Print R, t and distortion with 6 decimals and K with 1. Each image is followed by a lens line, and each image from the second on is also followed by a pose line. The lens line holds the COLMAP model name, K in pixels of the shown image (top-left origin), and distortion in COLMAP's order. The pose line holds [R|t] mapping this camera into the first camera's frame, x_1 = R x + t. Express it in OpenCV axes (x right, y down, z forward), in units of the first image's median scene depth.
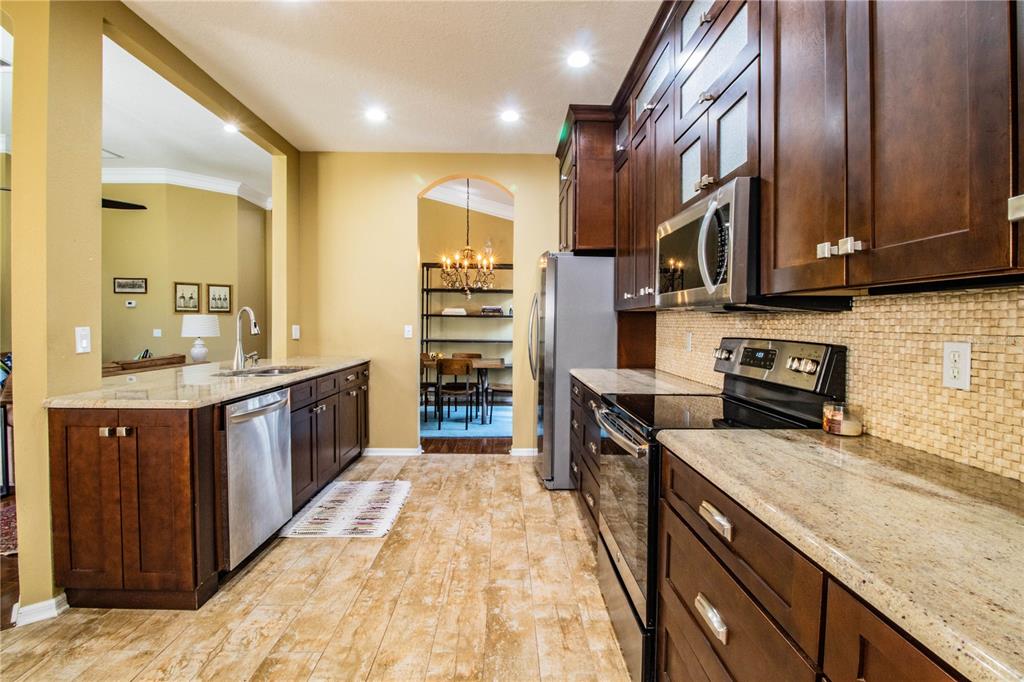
lens RADIAL K [[472.8, 0, 518.7], [0, 472.8, 332.4], [0, 0, 1]] dist [-0.007661, -0.008264]
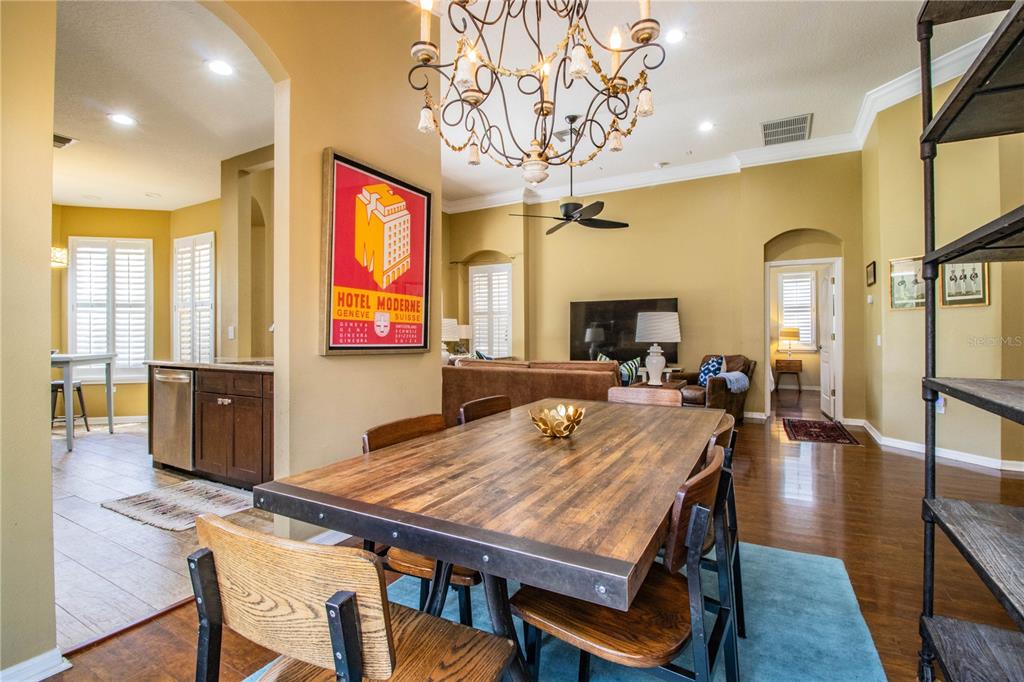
lens RADIAL K [[472.8, 0, 520.8], [0, 472.8, 334.0], [0, 0, 1]] dist [-0.007661, -0.008264]
pose [[-0.502765, -0.007061, -0.864395, 0.154990], [-0.016149, 0.999869, 0.001225, -0.001015], [0.864273, 0.014575, -0.502813, 2.058822]]
